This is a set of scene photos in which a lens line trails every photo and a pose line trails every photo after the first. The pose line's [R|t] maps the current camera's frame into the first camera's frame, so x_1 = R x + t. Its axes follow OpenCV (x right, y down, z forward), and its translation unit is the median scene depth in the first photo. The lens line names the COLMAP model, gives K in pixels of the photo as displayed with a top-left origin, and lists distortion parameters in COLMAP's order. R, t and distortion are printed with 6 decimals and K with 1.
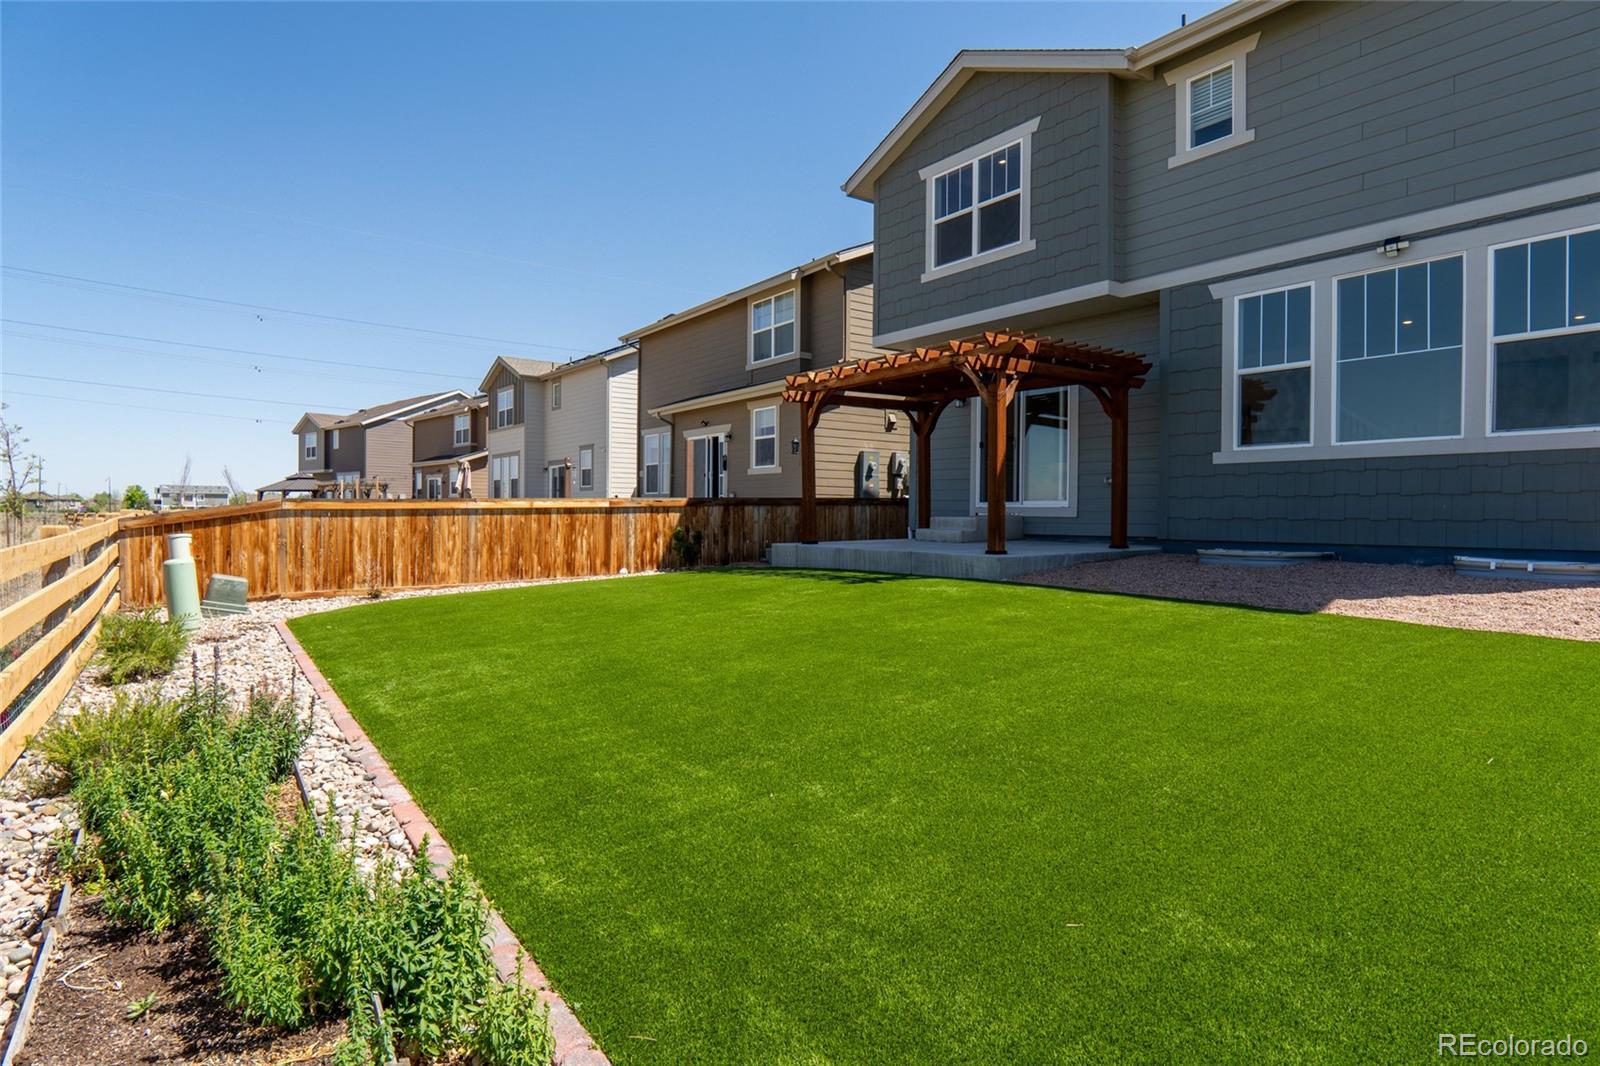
lens RADIAL K [[883.9, 0, 799.9], [0, 883.9, 508.3], [0, 0, 1]] dist [-0.033950, 0.008585]
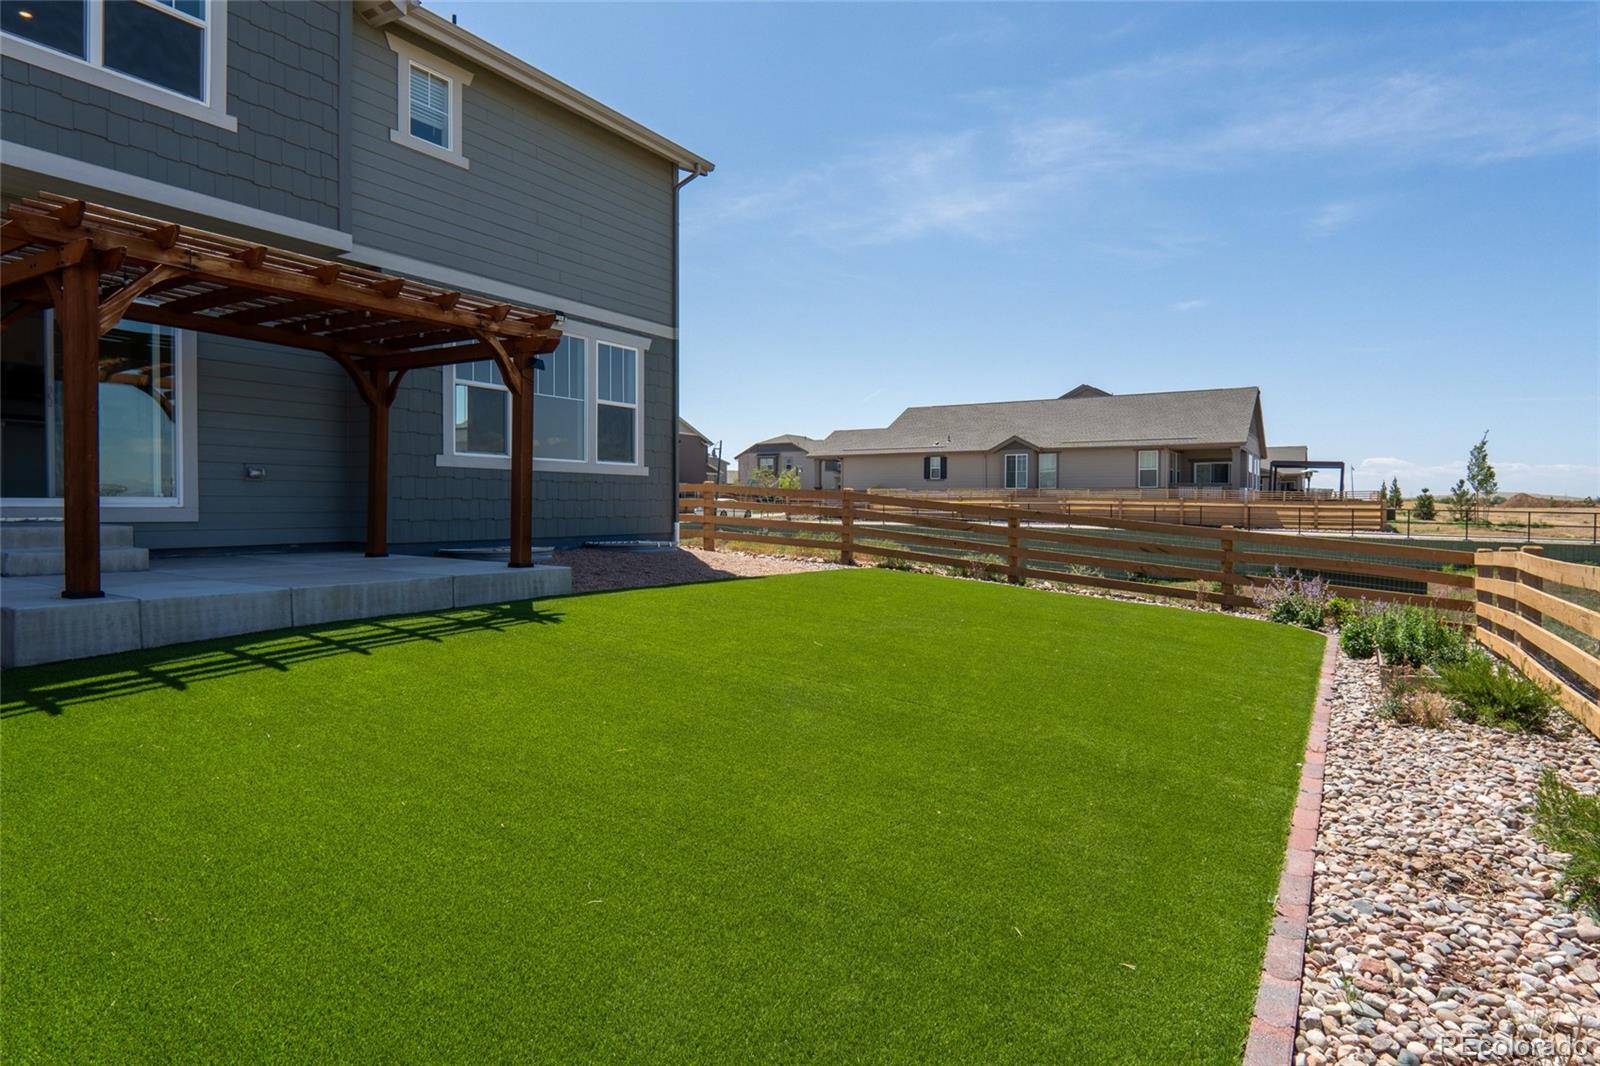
lens RADIAL K [[883.9, 0, 799.9], [0, 883.9, 508.3], [0, 0, 1]] dist [-0.033950, 0.008585]
pose [[-0.398156, -0.009950, 0.917264, -0.630032], [-0.010323, 0.999926, 0.006366, -0.012407], [-0.917260, -0.006935, -0.398230, 1.026920]]
